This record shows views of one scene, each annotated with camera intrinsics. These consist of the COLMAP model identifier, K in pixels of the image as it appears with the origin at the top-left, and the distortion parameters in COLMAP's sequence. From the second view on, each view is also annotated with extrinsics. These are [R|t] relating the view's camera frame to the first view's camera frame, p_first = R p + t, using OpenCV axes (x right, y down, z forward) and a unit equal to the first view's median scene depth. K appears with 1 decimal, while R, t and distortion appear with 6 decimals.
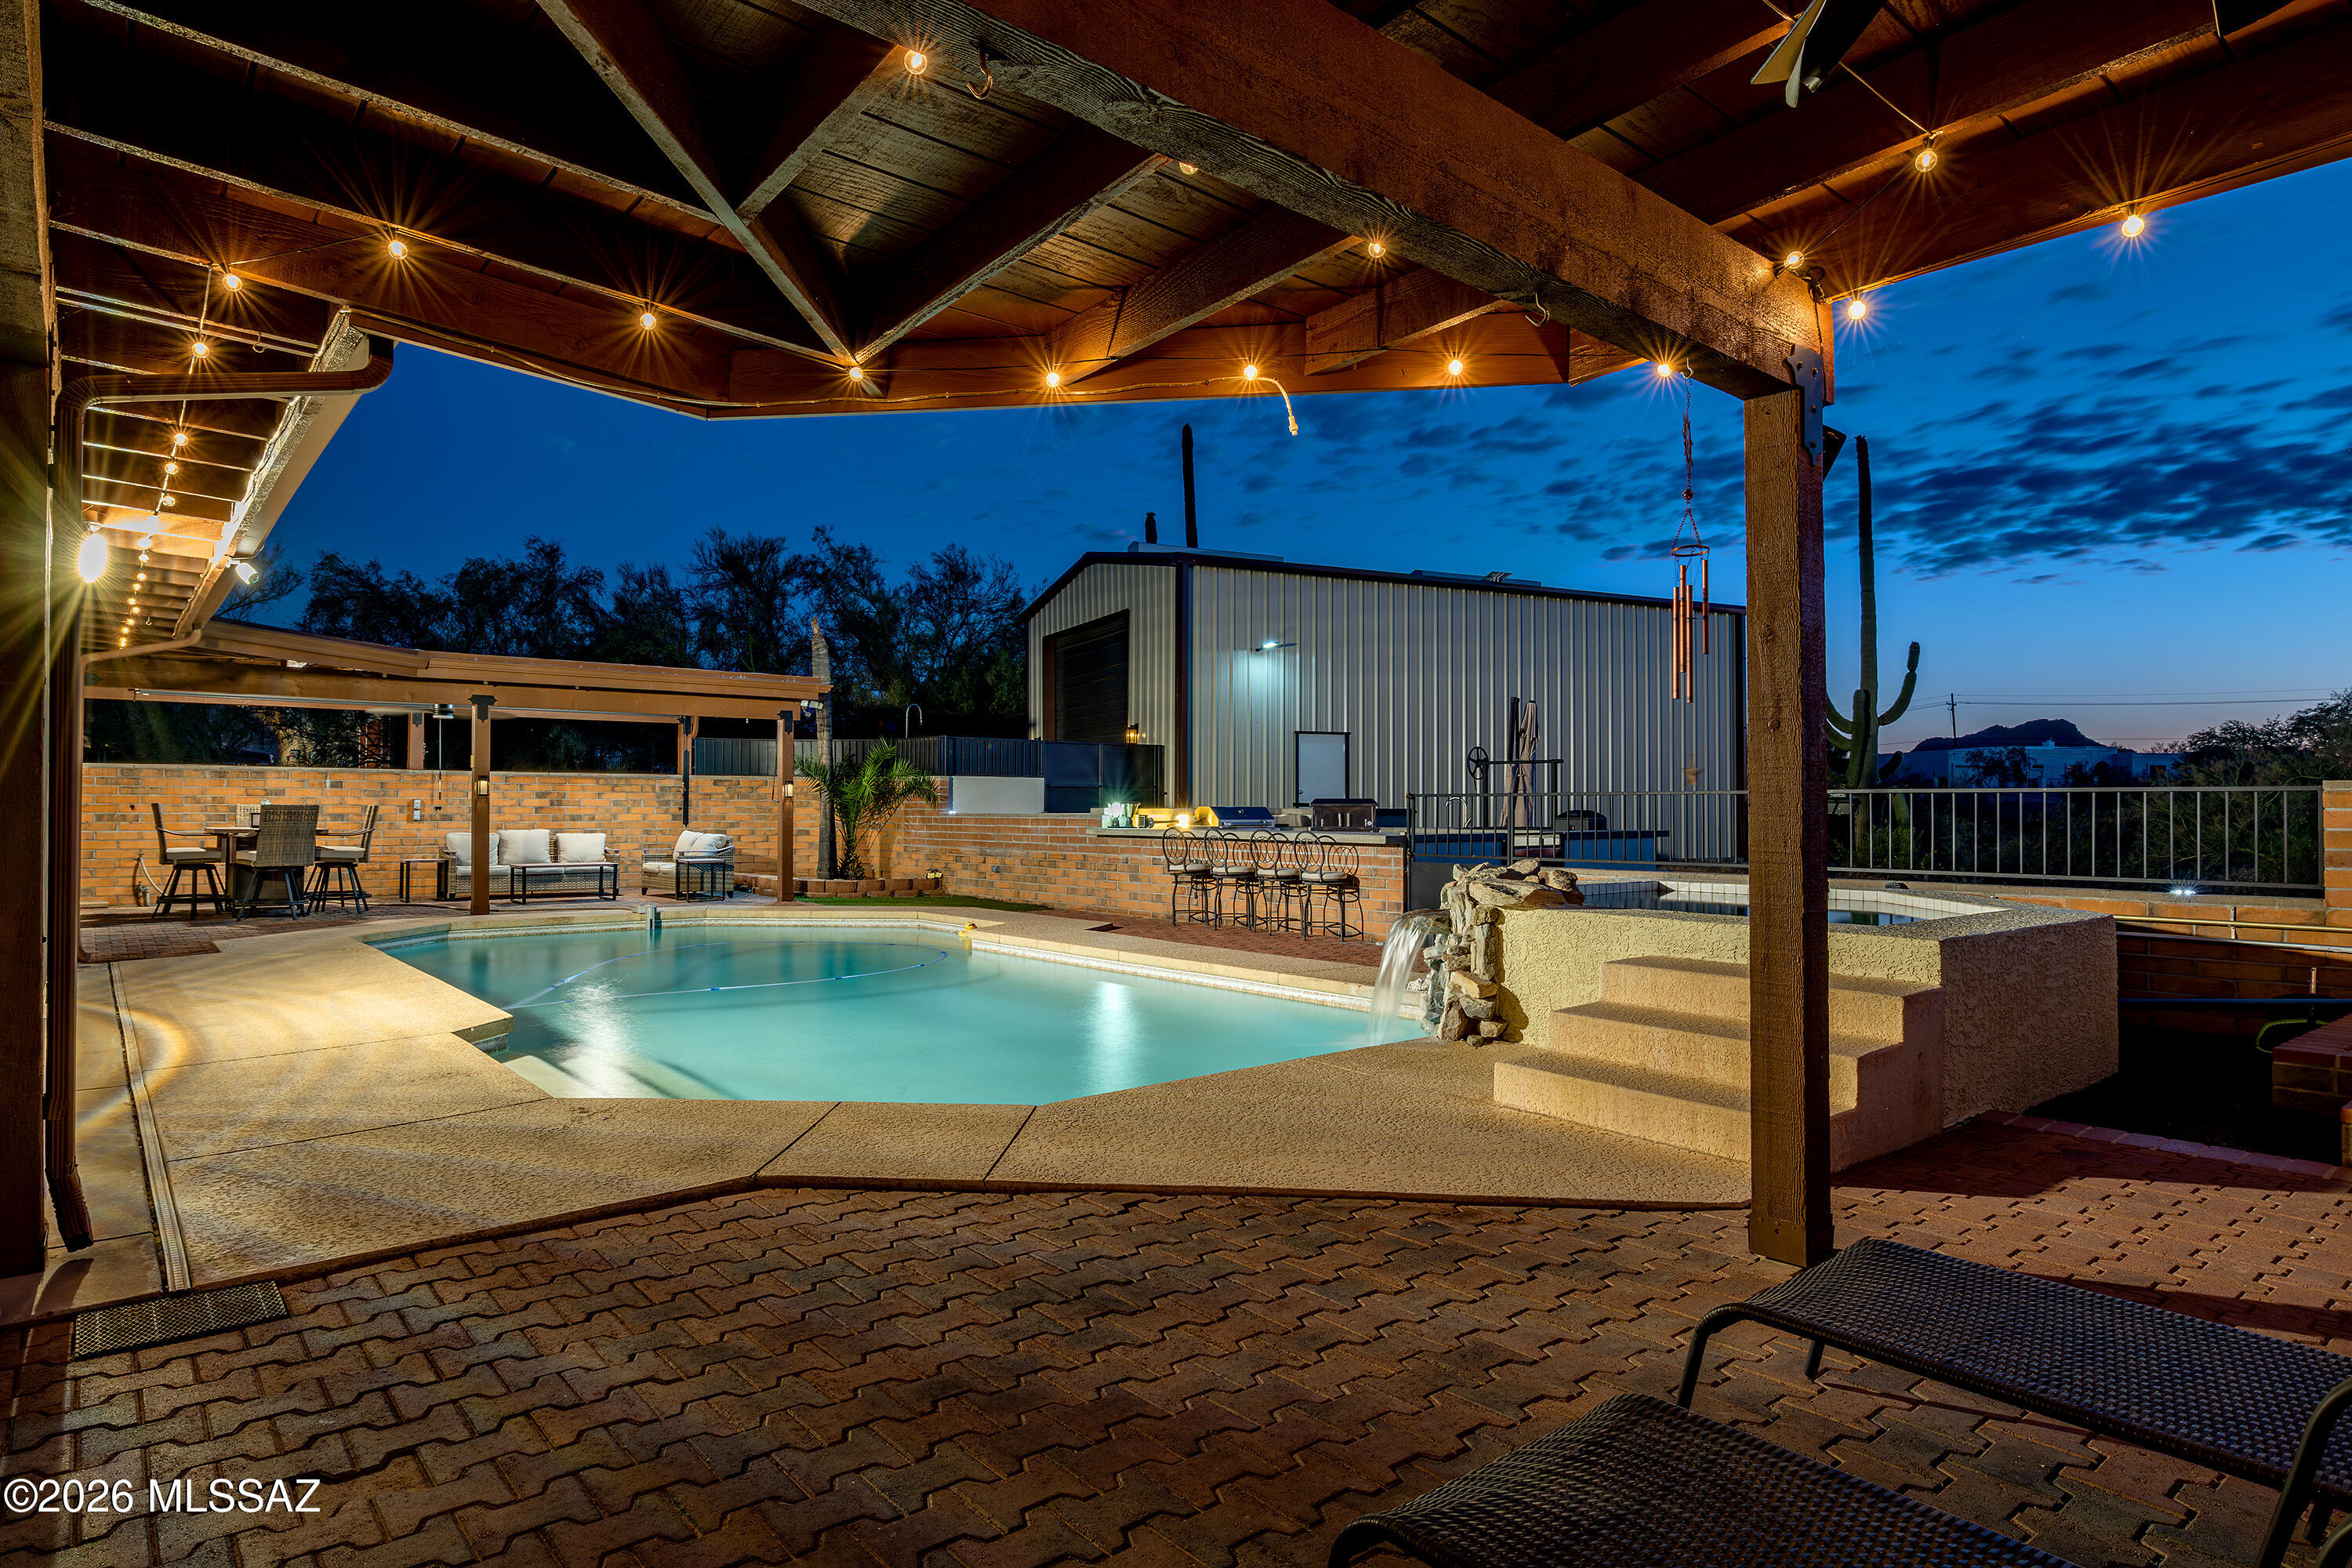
lens RADIAL K [[1313.0, 0, 1176.0], [0, 1313.0, 784.0], [0, 0, 1]] dist [-0.002960, 0.000251]
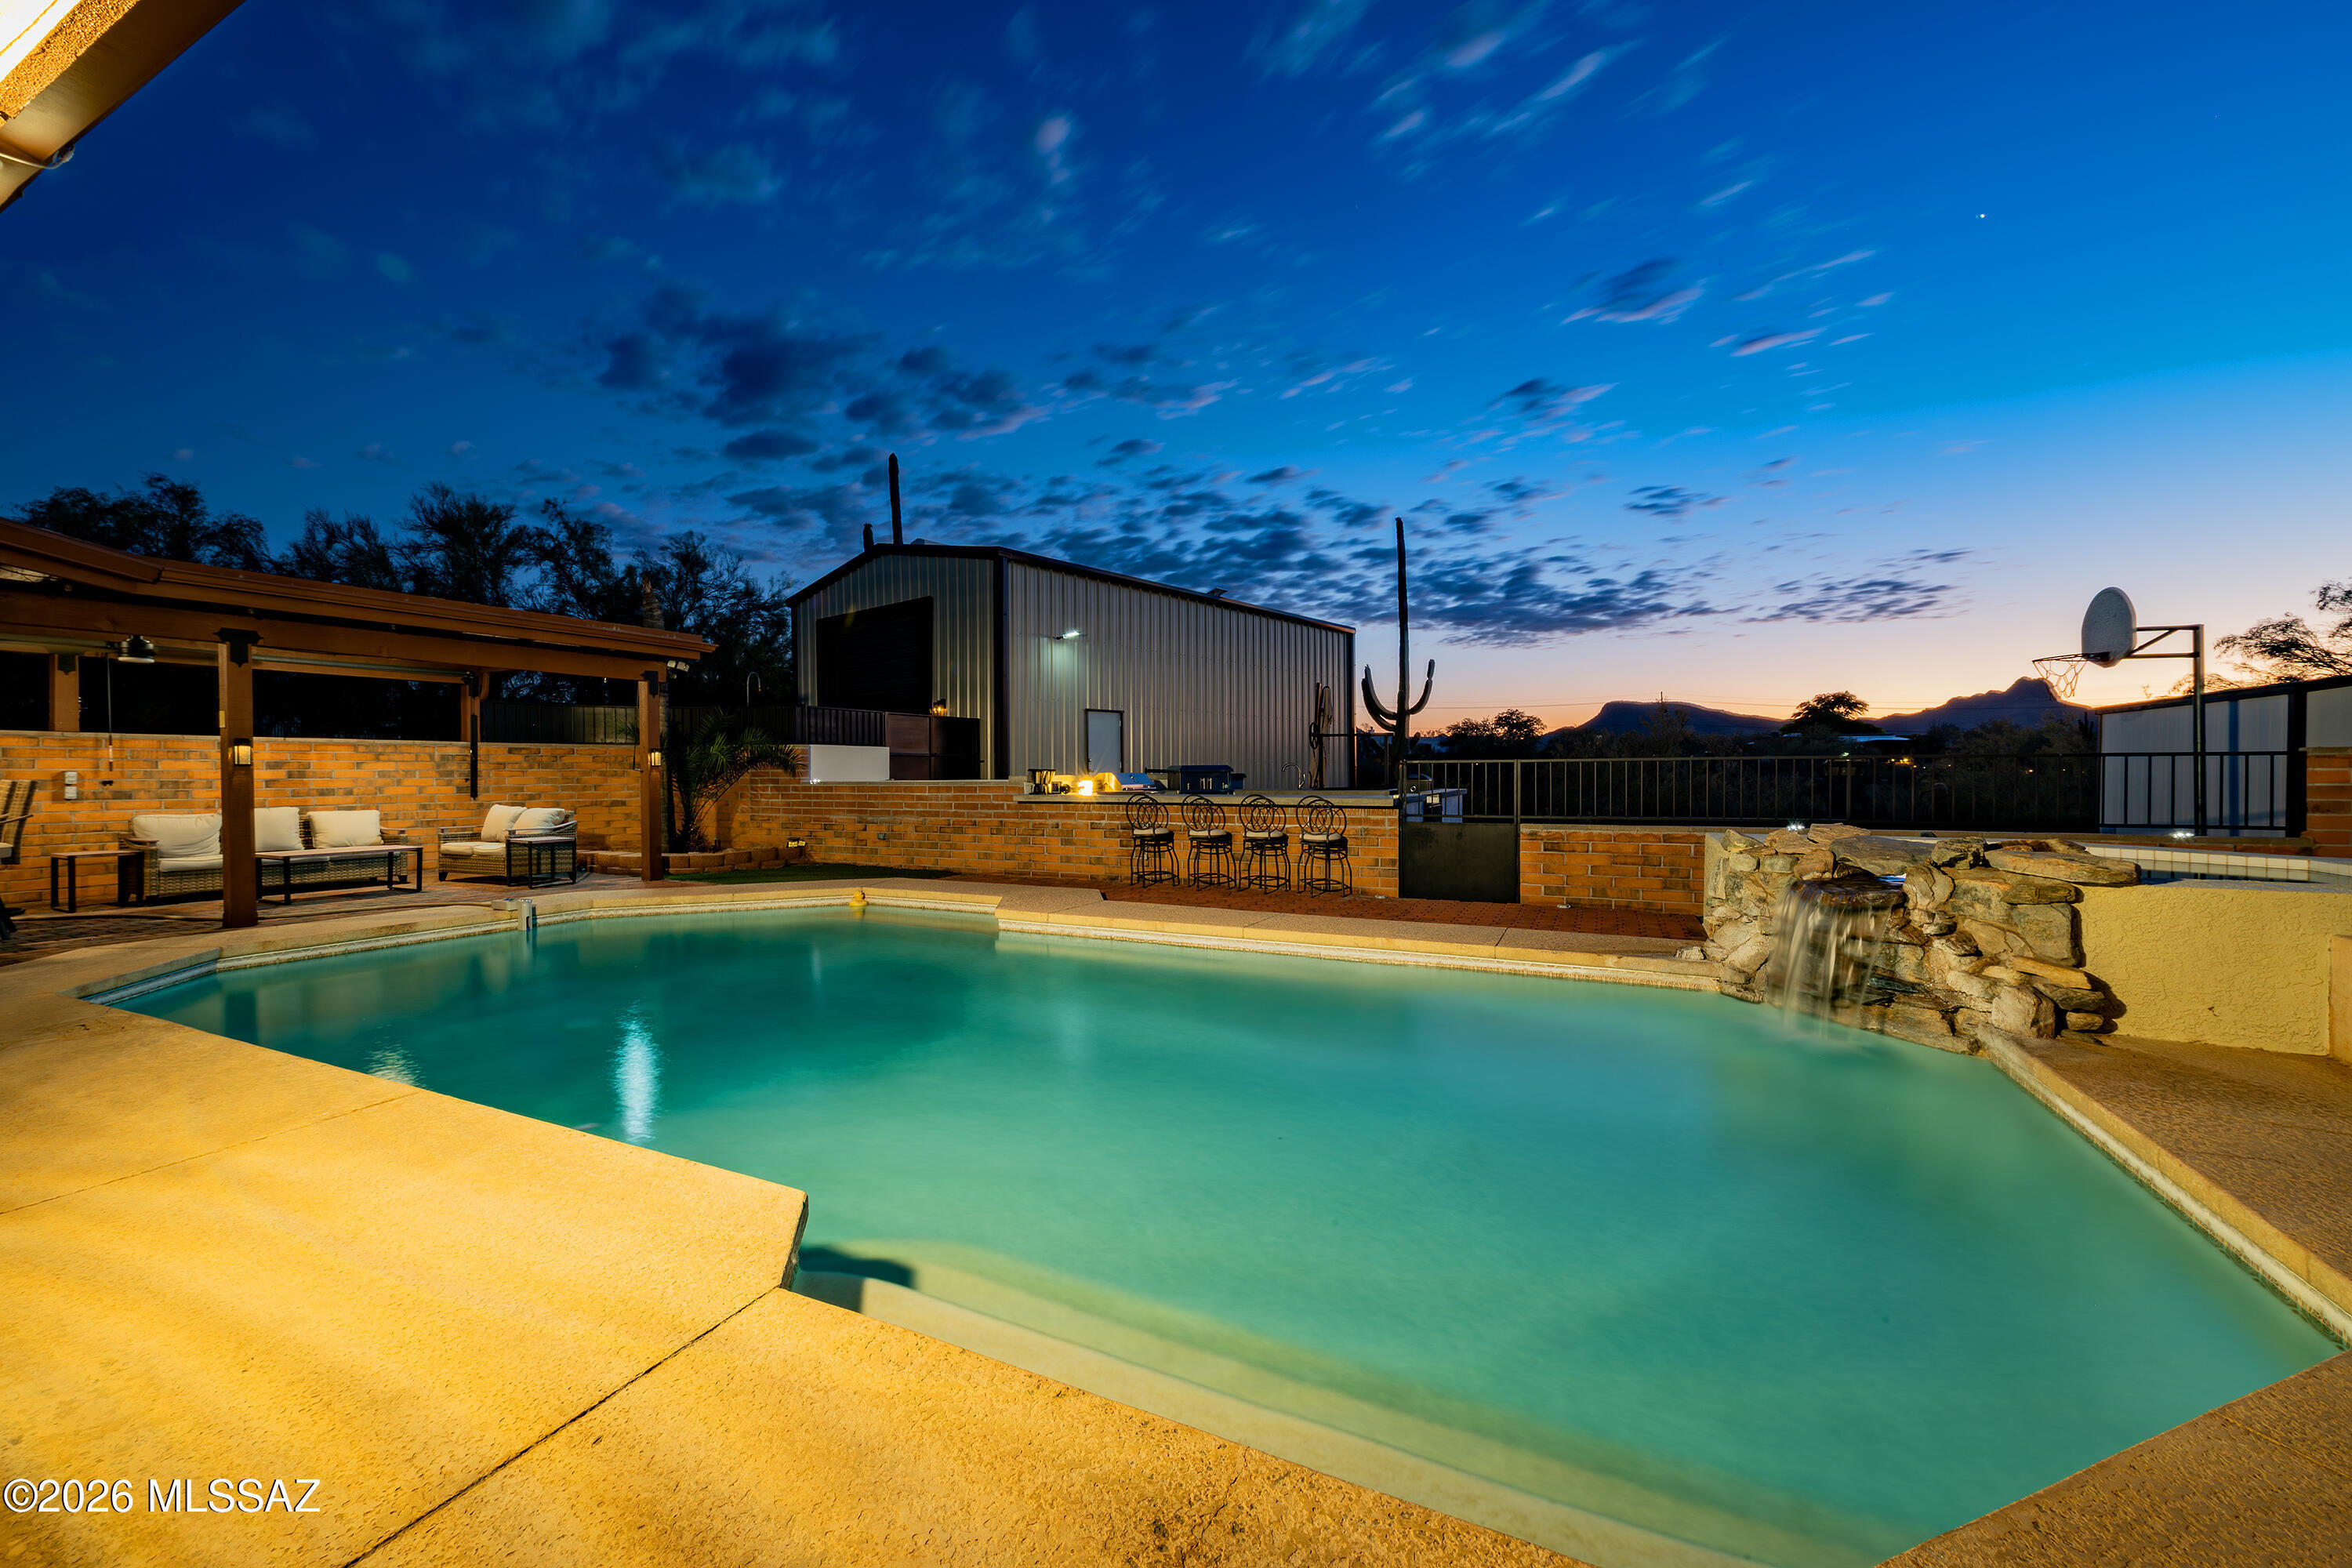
lens RADIAL K [[913.9, 0, 1193.2], [0, 913.9, 785.7], [0, 0, 1]] dist [-0.000809, -0.000227]
pose [[0.907389, -0.013068, 0.420089, -0.207370], [-0.001073, 0.999441, 0.033408, 0.001668], [-0.420291, -0.030765, 0.906868, 0.248397]]
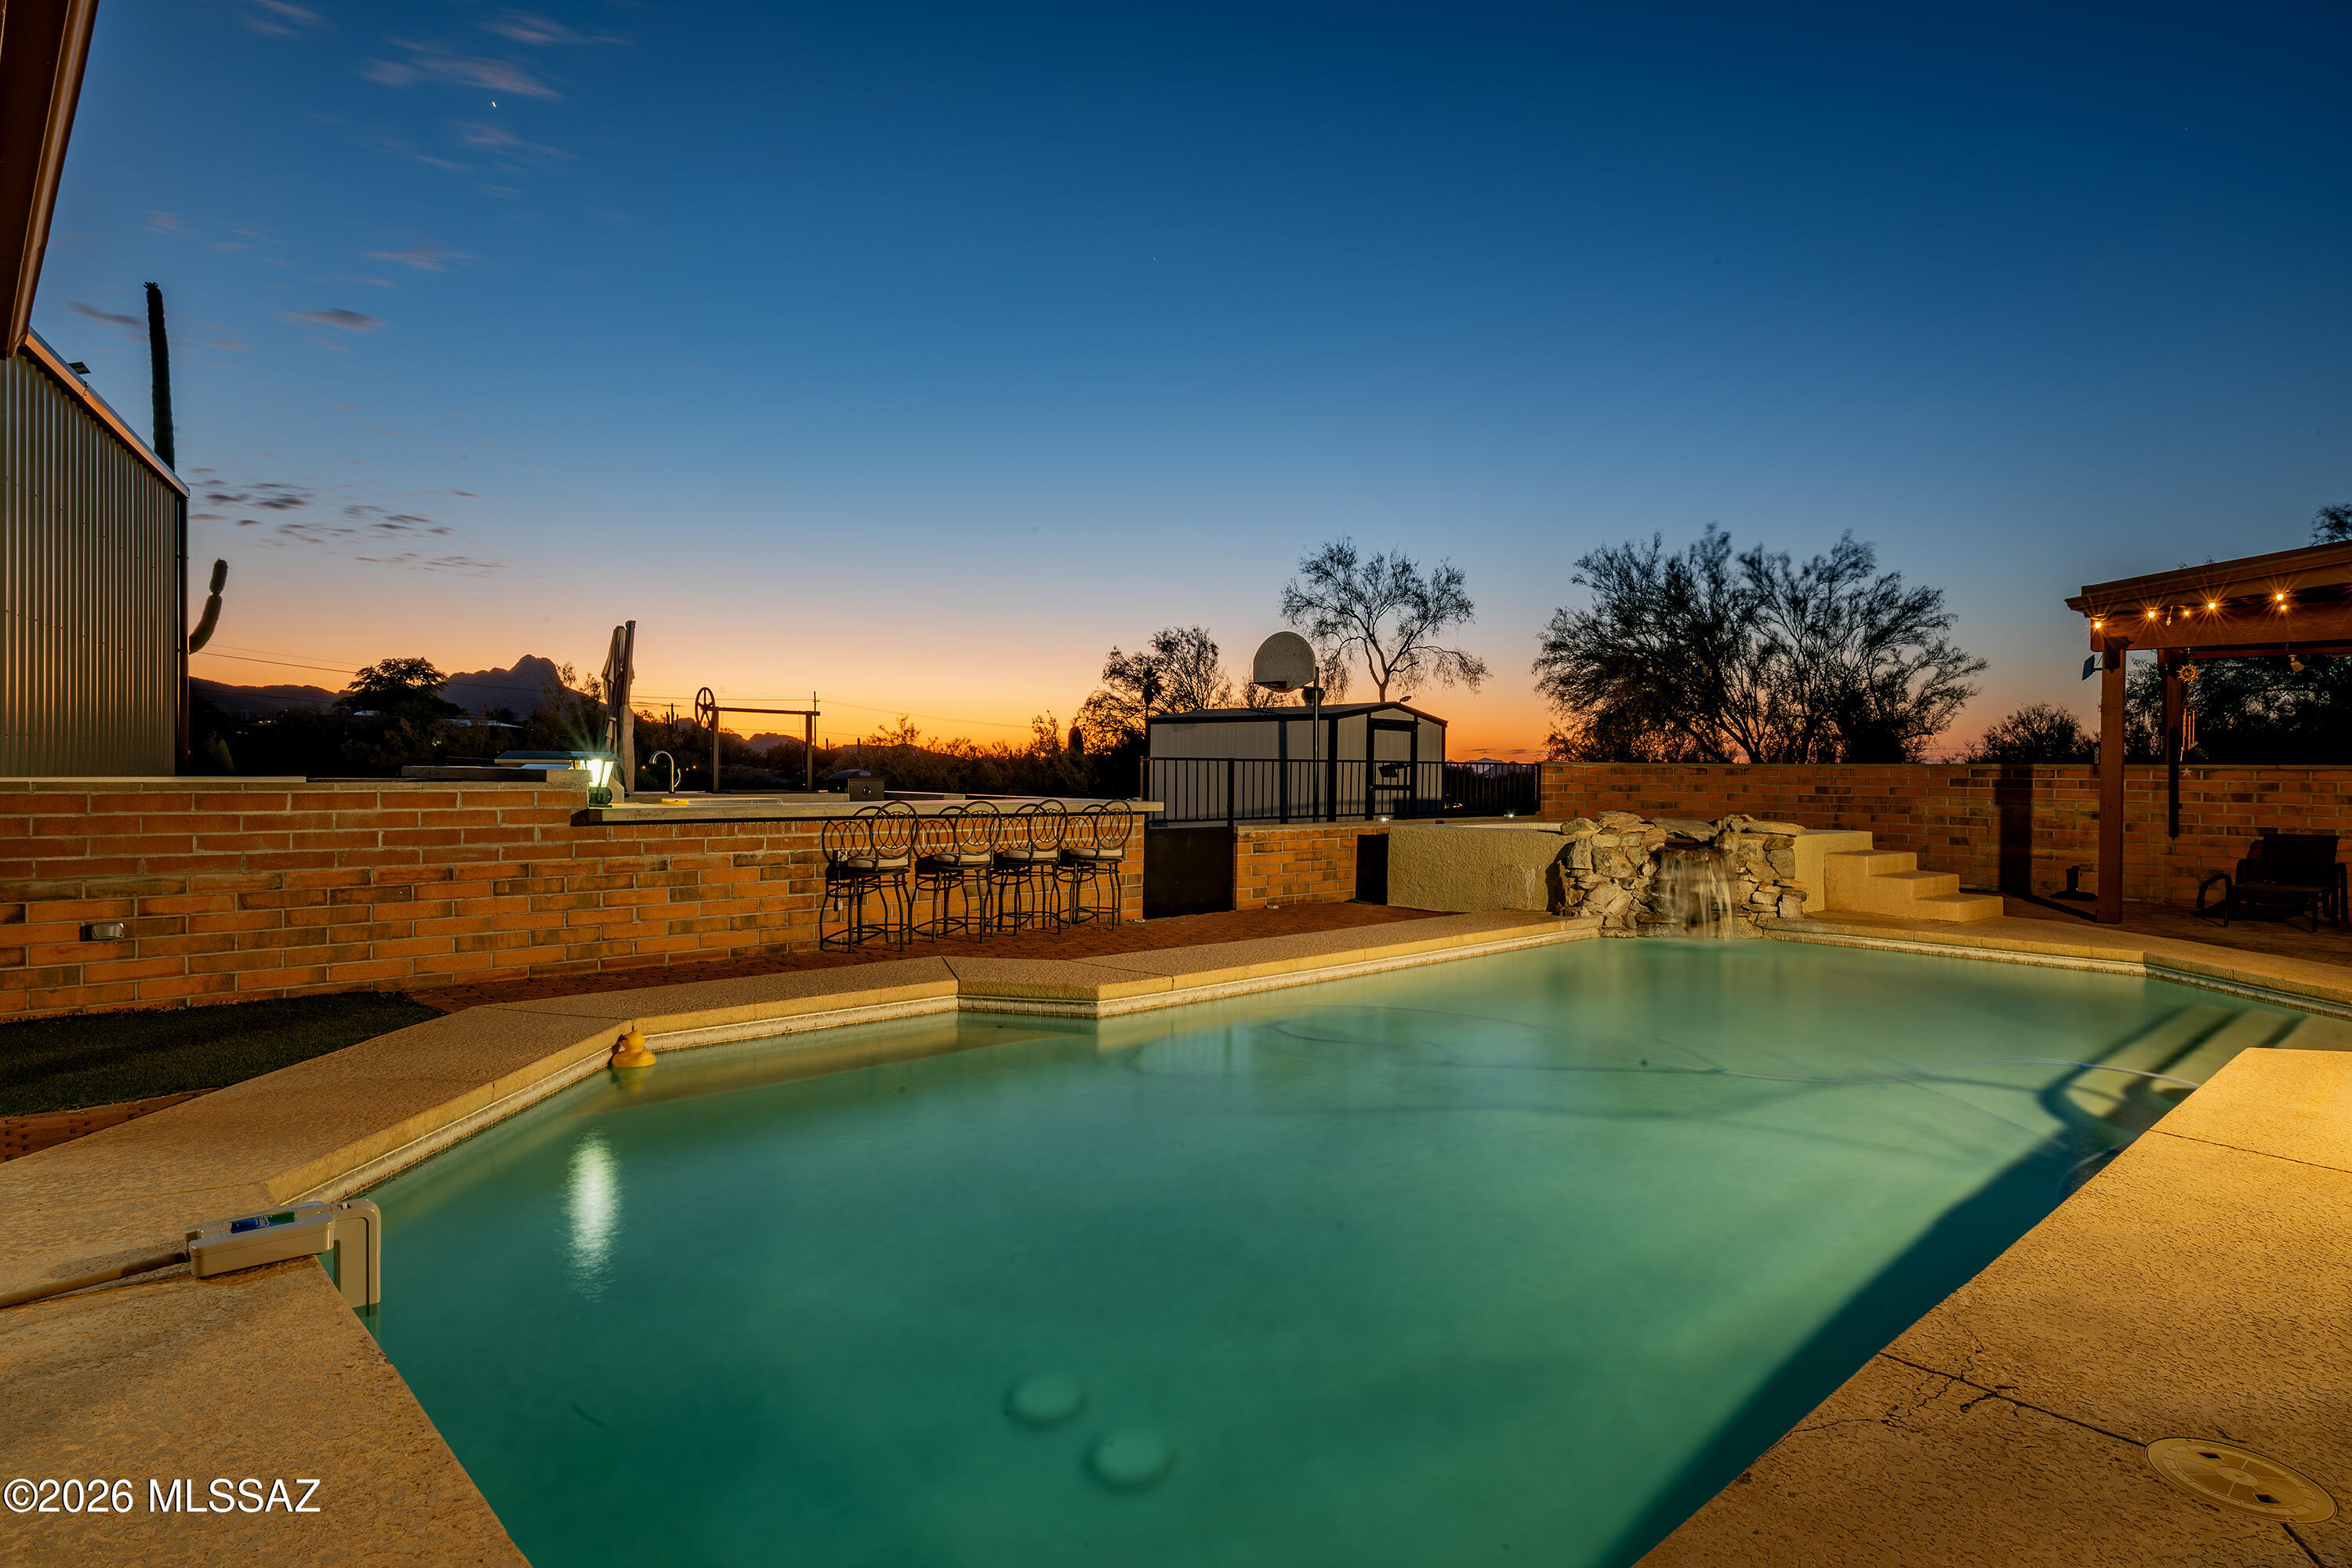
lens RADIAL K [[1313.0, 0, 1176.0], [0, 1313.0, 784.0], [0, 0, 1]] dist [-0.002960, 0.000251]
pose [[-0.074390, -0.014875, 0.997118, -0.510576], [-0.029346, 0.999488, 0.012721, 0.009095], [-0.996797, -0.028315, -0.074789, 0.700272]]
